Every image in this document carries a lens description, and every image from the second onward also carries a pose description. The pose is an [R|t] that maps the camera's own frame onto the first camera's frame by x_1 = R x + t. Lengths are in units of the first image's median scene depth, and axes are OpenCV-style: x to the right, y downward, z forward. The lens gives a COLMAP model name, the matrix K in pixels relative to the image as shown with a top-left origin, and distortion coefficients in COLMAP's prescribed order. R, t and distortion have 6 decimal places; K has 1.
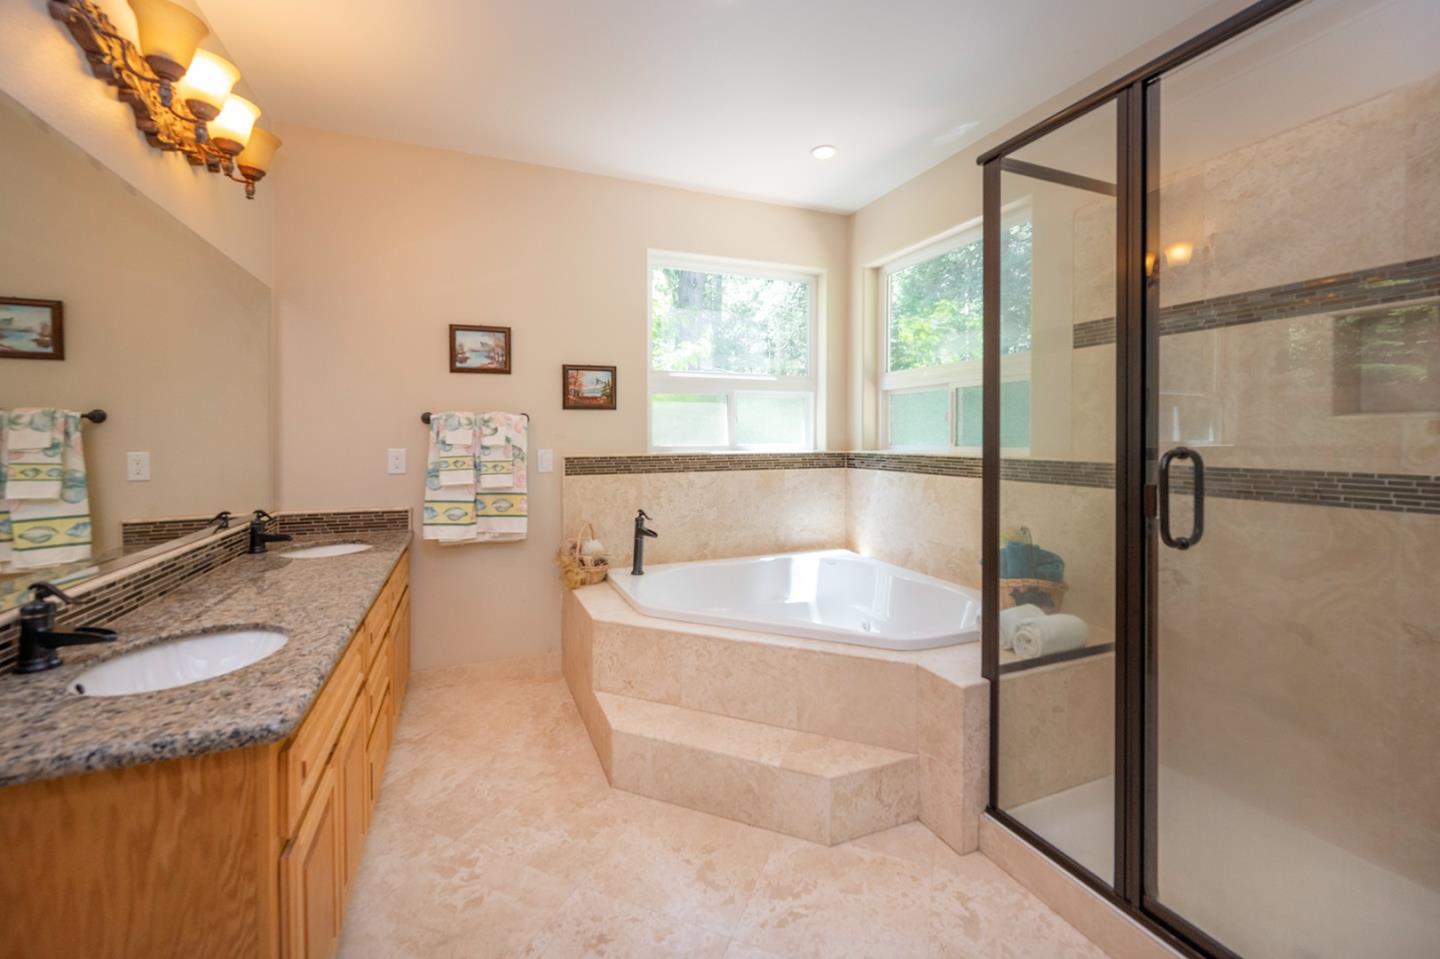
lens RADIAL K [[591.7, 0, 705.5], [0, 591.7, 444.6], [0, 0, 1]] dist [0.003542, -0.000043]
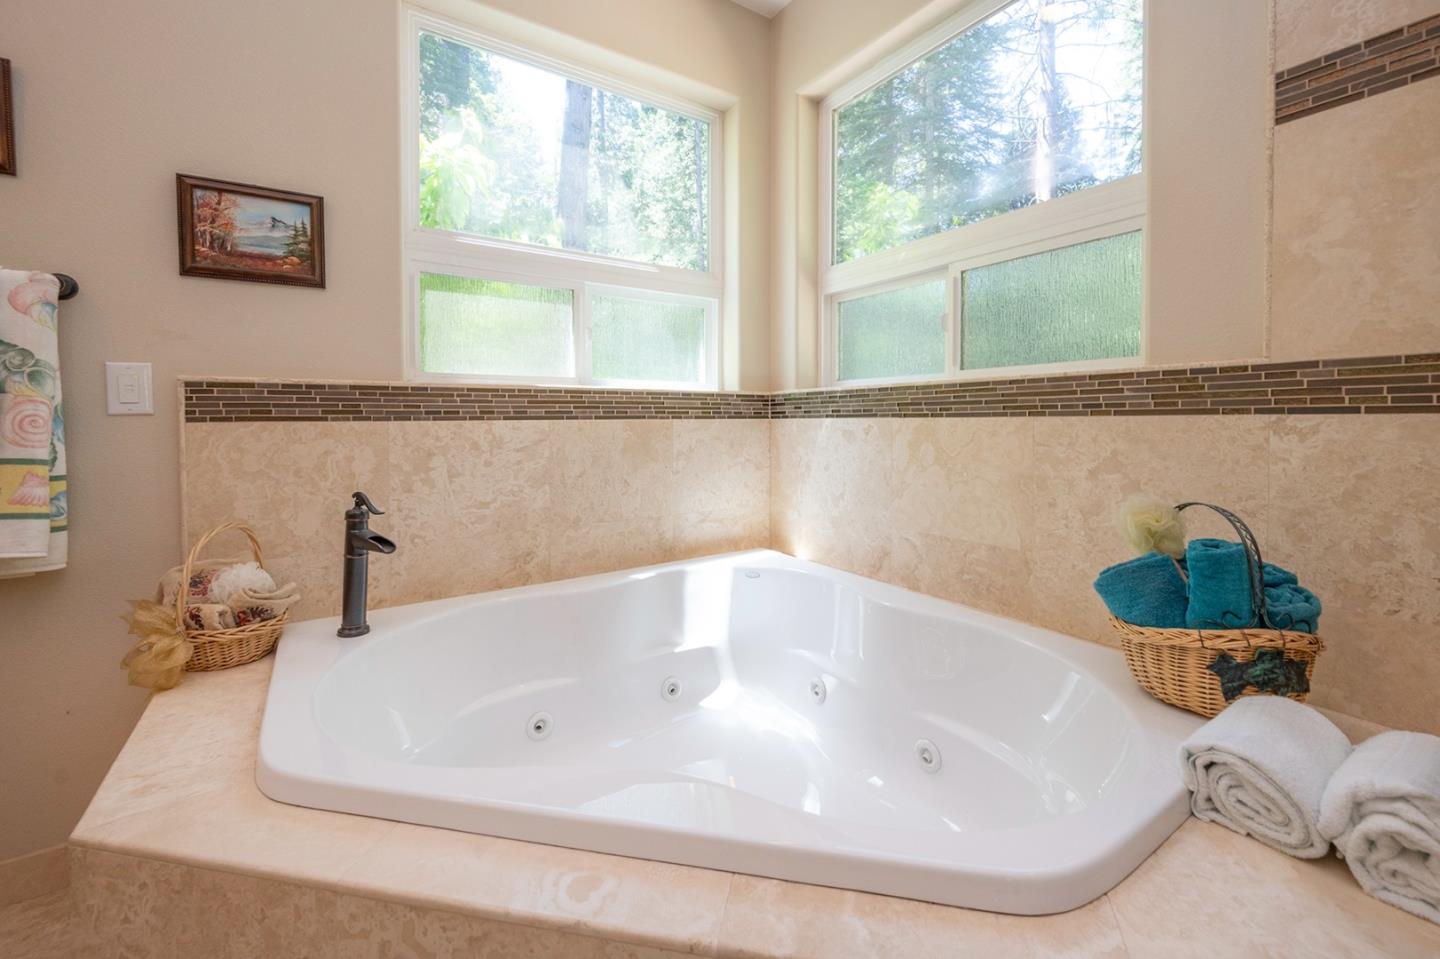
lens RADIAL K [[591.7, 0, 718.1], [0, 591.7, 431.6], [0, 0, 1]] dist [0.003542, -0.000043]
pose [[0.978991, -0.006835, 0.203791, 0.061350], [0.005965, 0.999970, 0.004881, 0.054999], [-0.203818, -0.003563, 0.979002, 0.438511]]
